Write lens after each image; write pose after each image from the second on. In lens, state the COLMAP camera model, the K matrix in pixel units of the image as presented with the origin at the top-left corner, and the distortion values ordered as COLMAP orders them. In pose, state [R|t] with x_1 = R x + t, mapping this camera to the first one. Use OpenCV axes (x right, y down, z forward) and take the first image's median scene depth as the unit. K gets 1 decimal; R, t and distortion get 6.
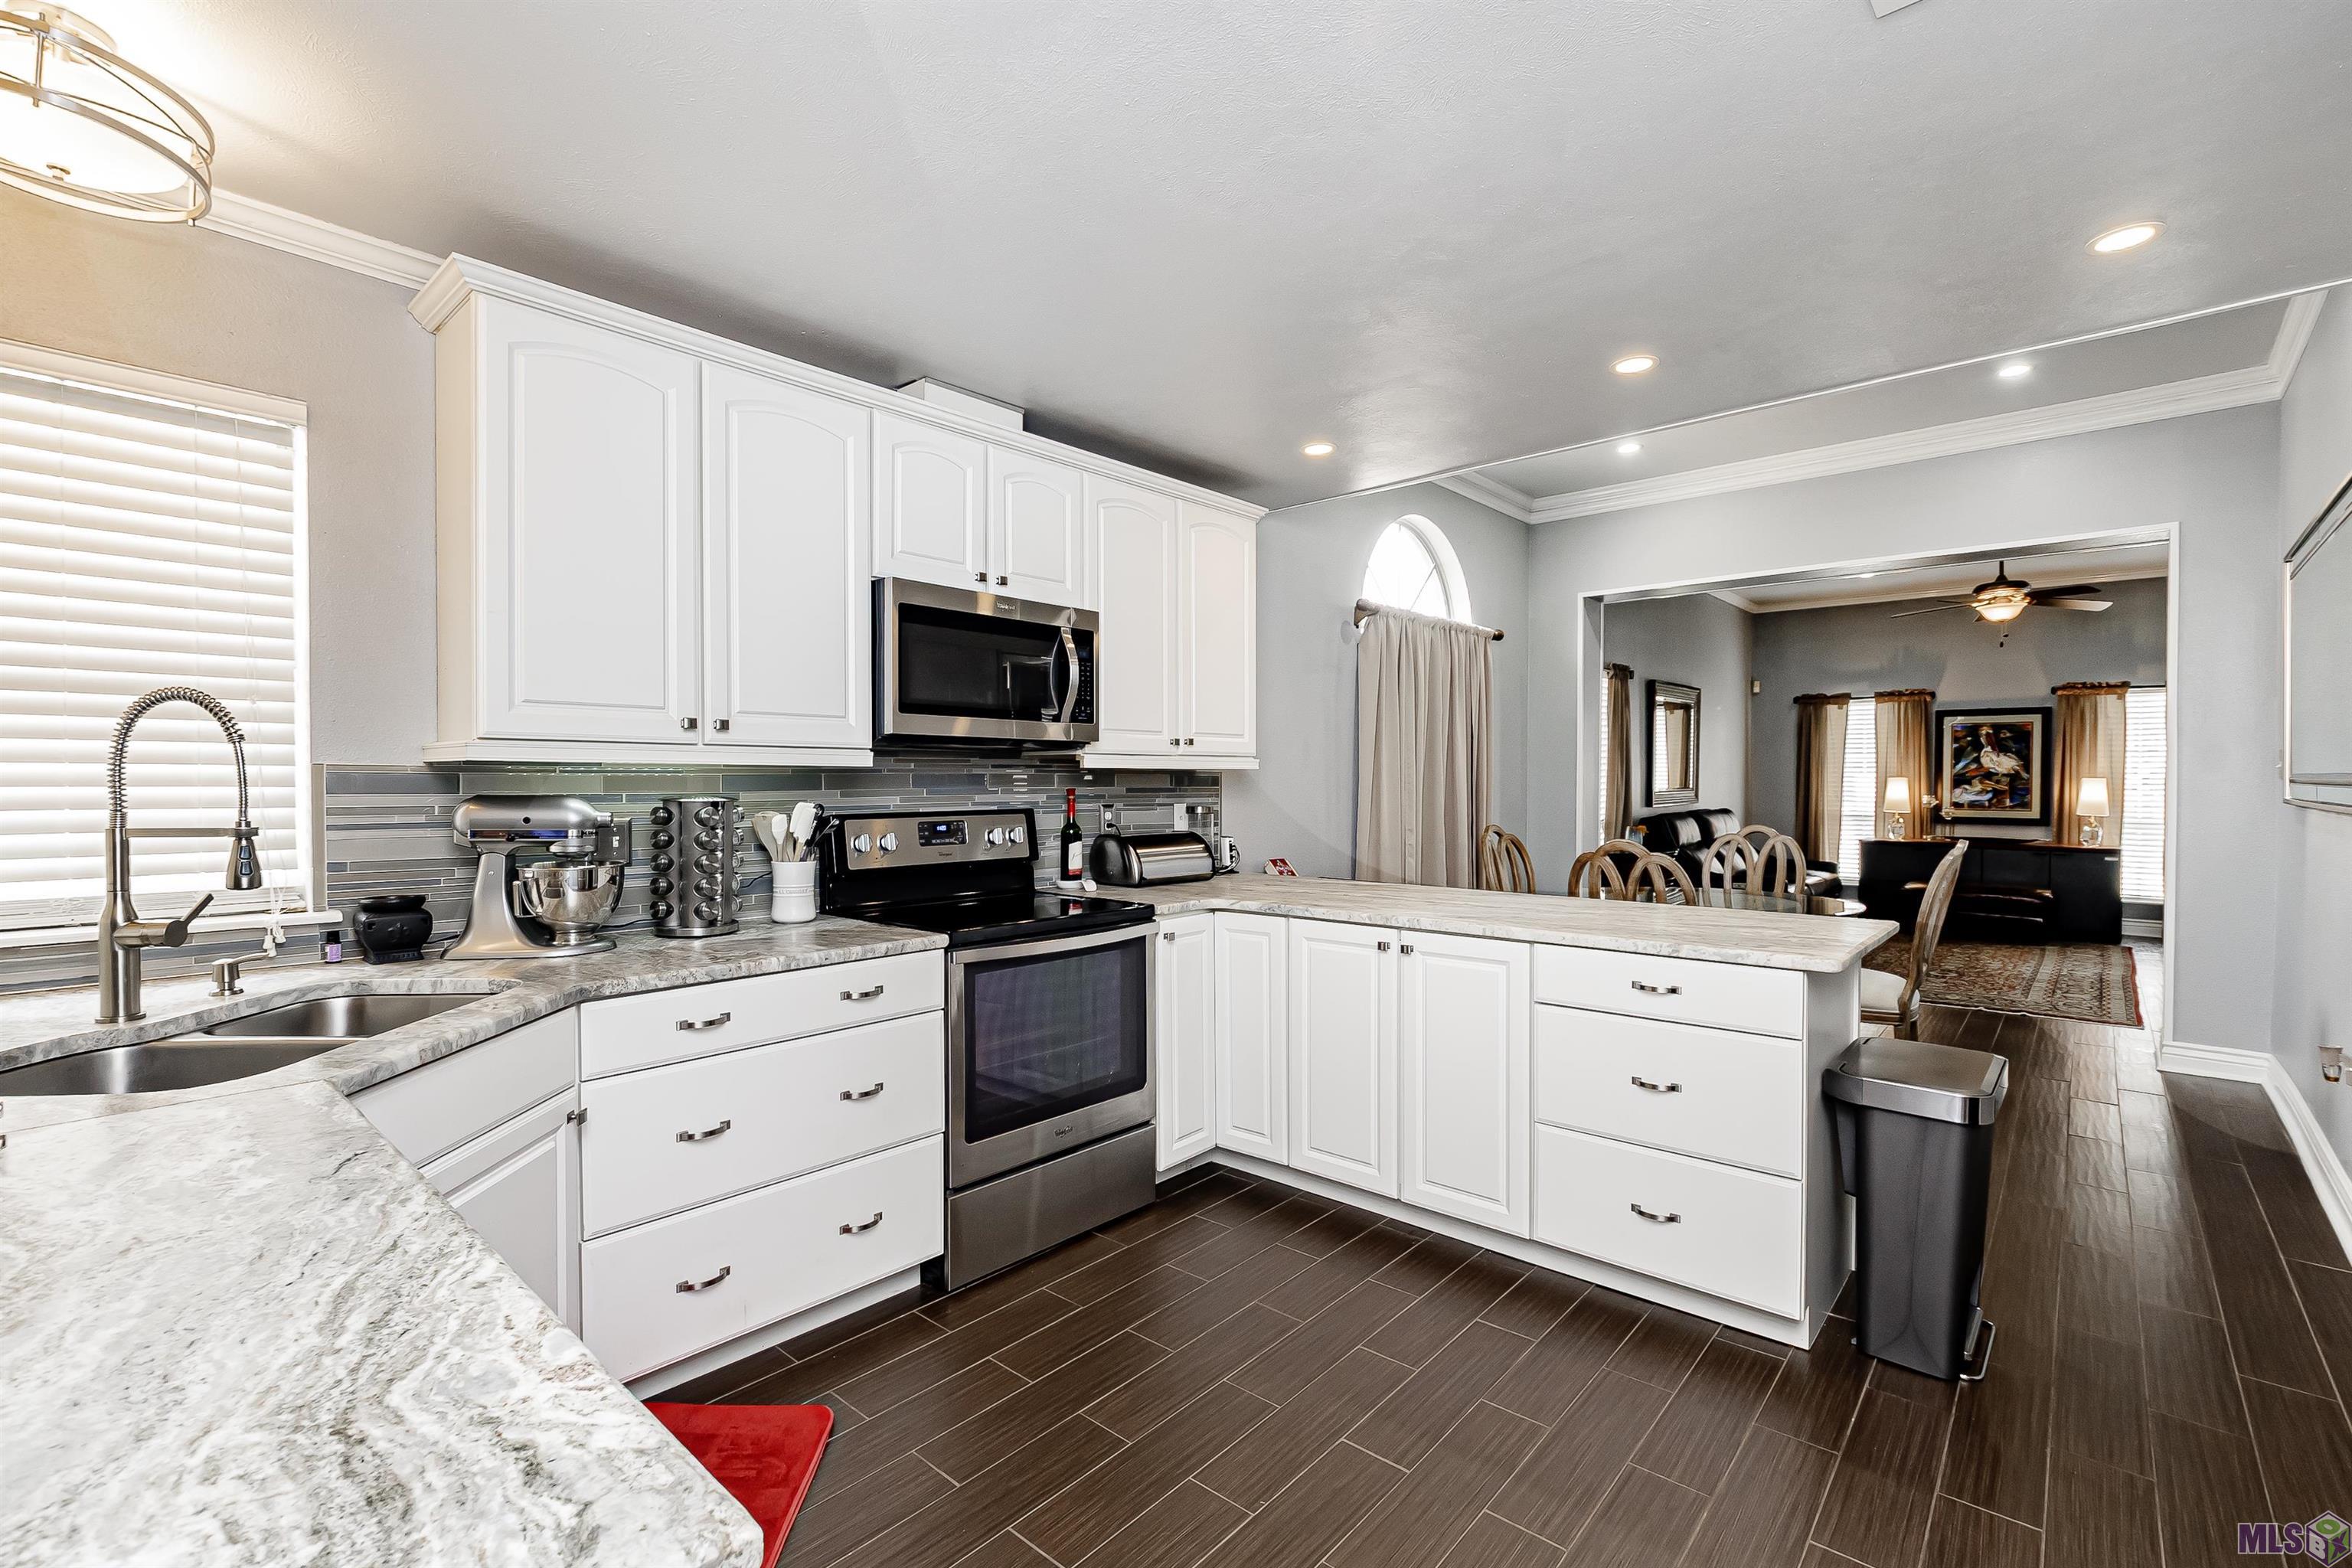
lens RADIAL K [[1066.8, 0, 1175.2], [0, 1066.8, 801.3], [0, 0, 1]] dist [0.000183, -0.000131]
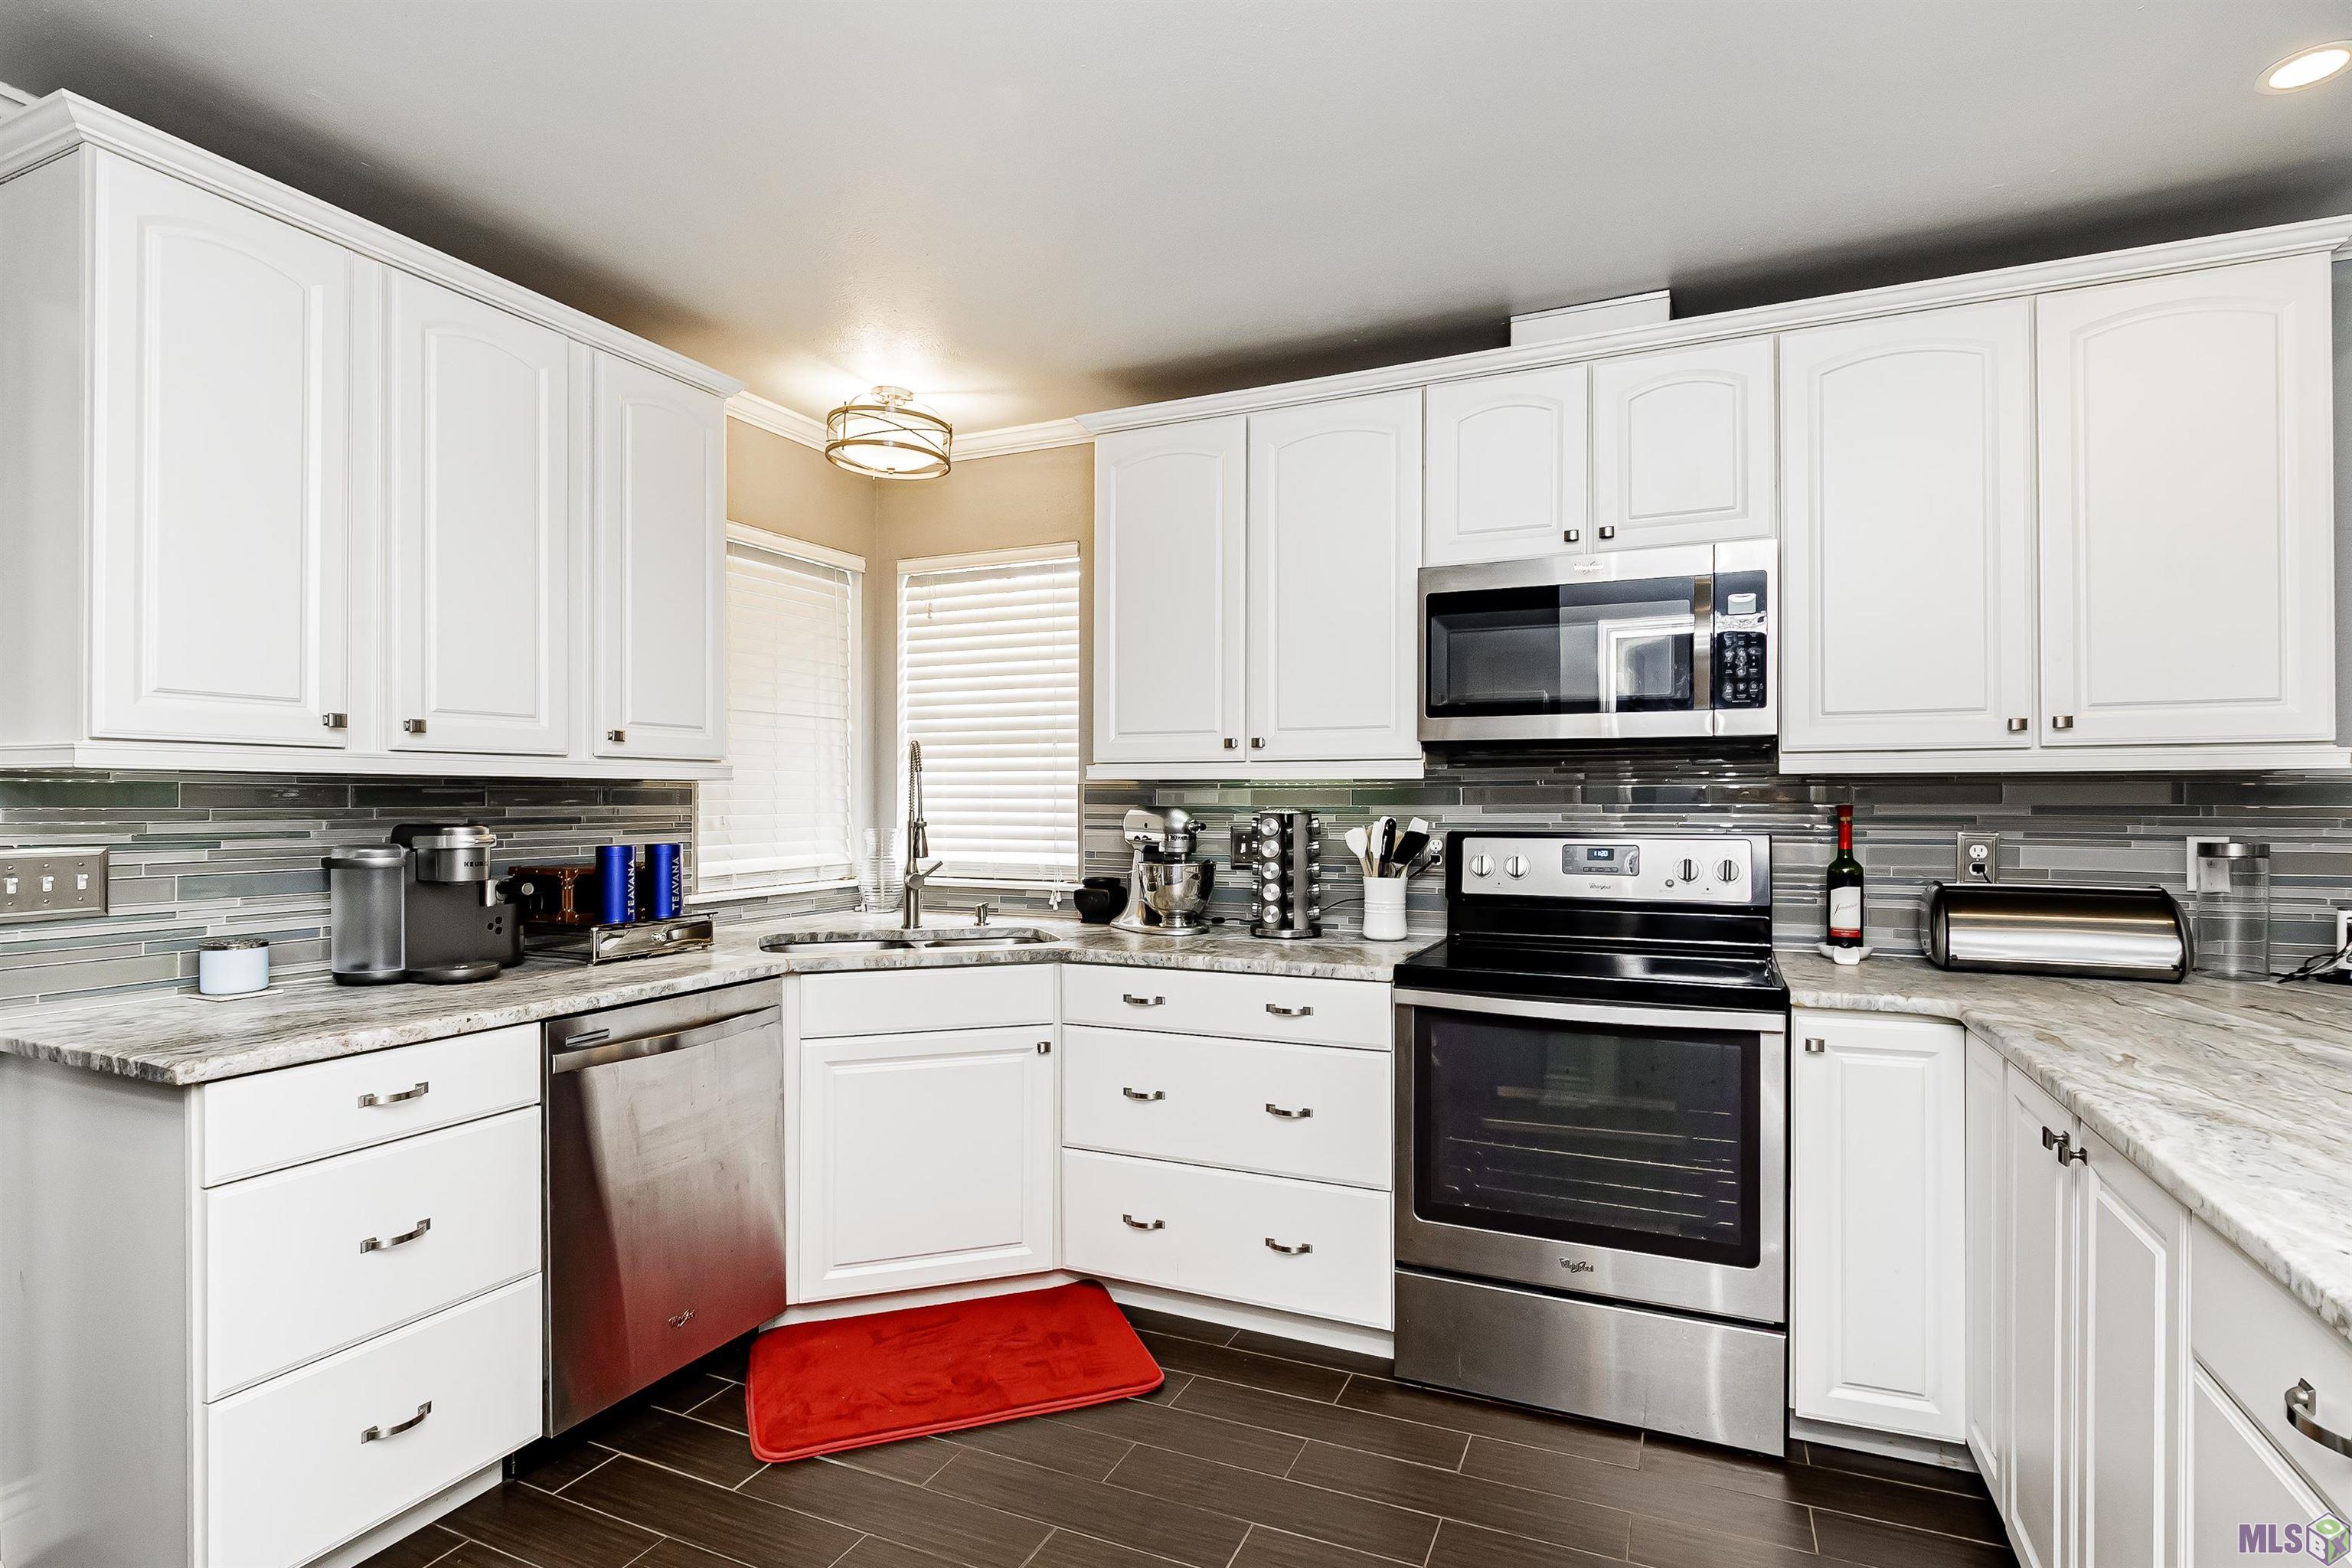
lens RADIAL K [[1176.0, 0, 1170.0], [0, 1176.0, 806.7], [0, 0, 1]] dist [0.002672, 0.000212]
pose [[0.286395, 0.006786, -0.958088, 0.654667], [-0.017471, 0.999846, 0.001859, -0.006785], [0.957952, 0.016206, 0.286469, 0.536713]]
